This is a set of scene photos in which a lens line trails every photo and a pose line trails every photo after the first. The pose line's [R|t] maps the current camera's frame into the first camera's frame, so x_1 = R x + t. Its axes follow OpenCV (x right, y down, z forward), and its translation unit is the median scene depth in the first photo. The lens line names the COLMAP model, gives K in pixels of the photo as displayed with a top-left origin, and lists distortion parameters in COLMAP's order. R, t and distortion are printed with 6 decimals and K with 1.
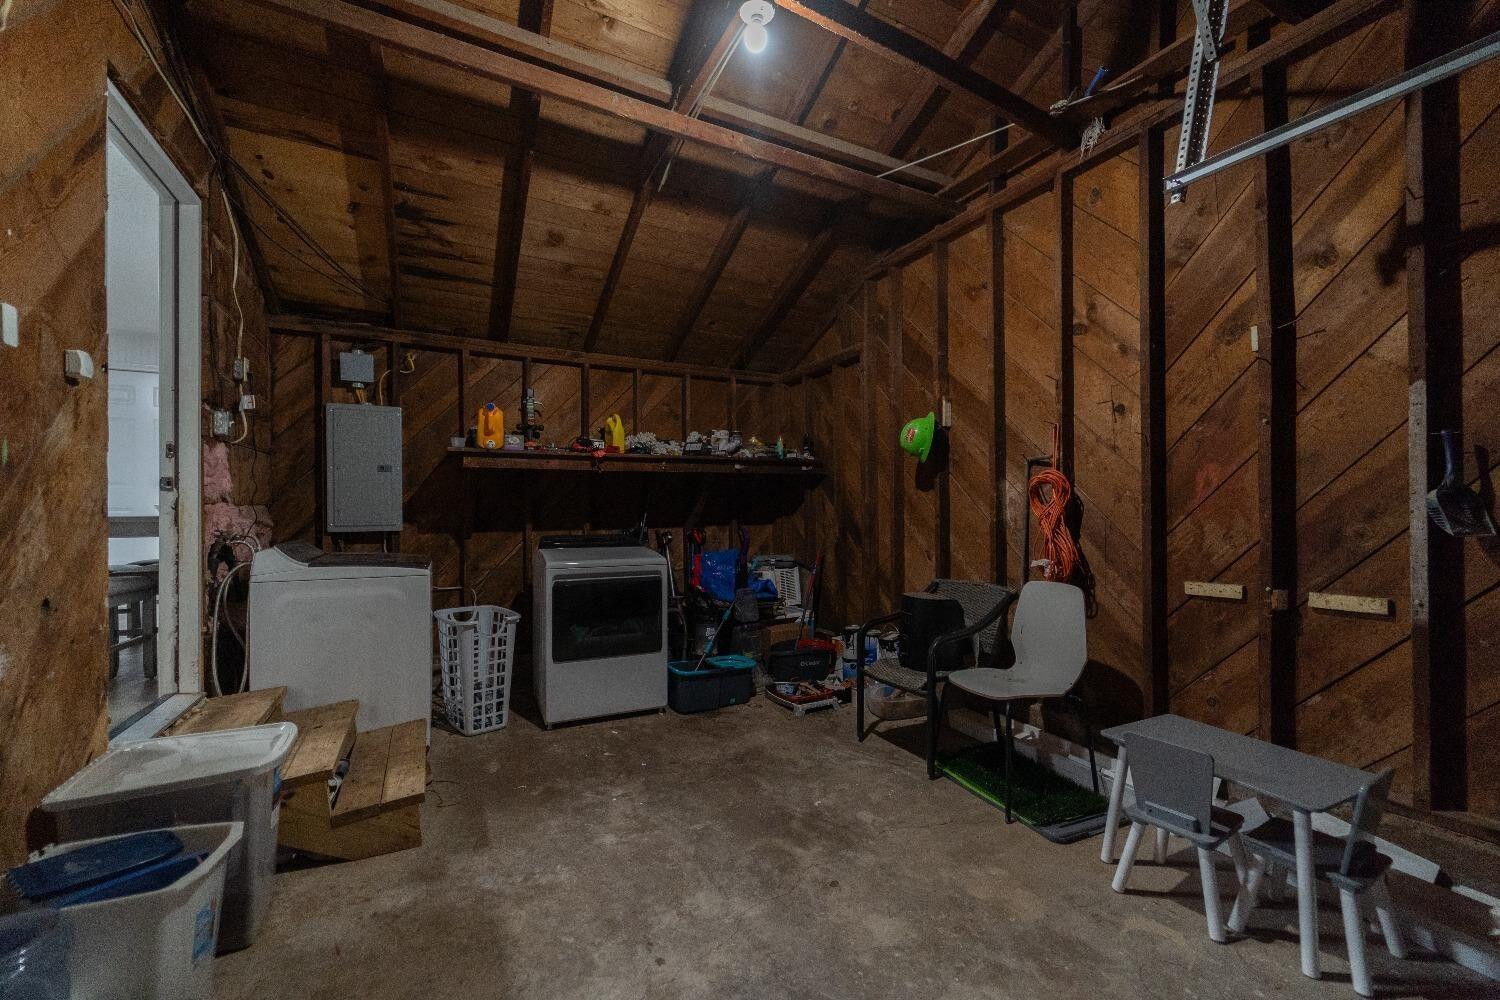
lens RADIAL K [[600.1, 0, 752.4], [0, 600.1, 510.0], [0, 0, 1]] dist [0.011311, -0.004221]
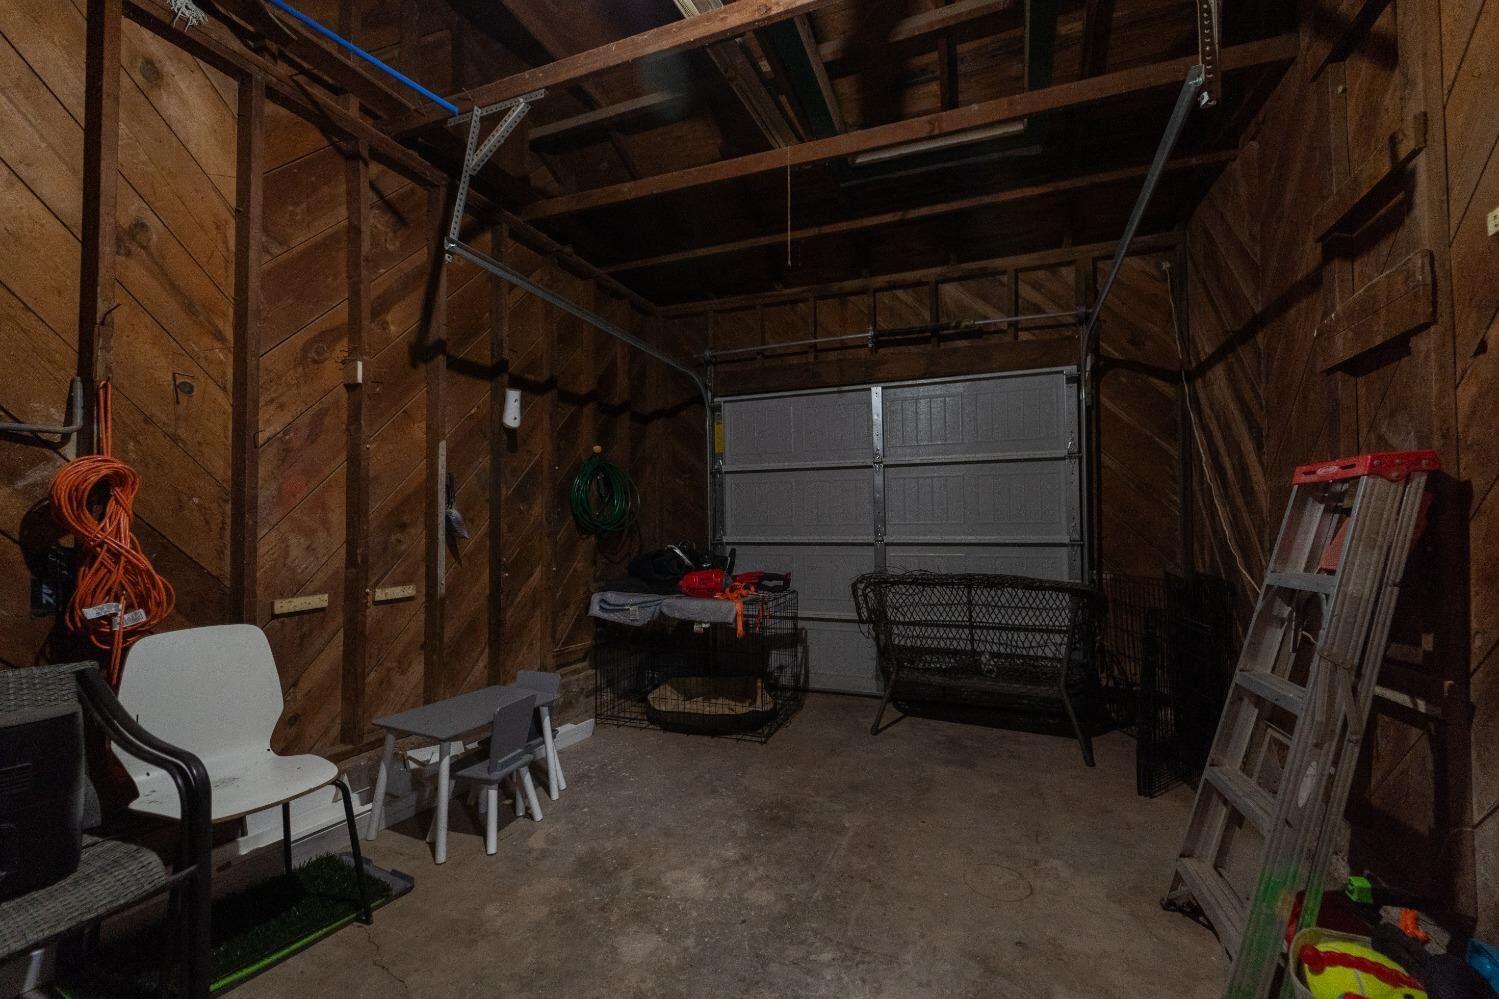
lens RADIAL K [[599.7, 0, 751.9], [0, 599.7, 509.5], [0, 0, 1]] dist [0.011311, -0.004221]
pose [[-0.649699, 0.024319, 0.759803, -0.504935], [0.000874, 0.999511, -0.031244, 0.010226], [-0.760191, -0.019635, -0.649403, 1.155284]]
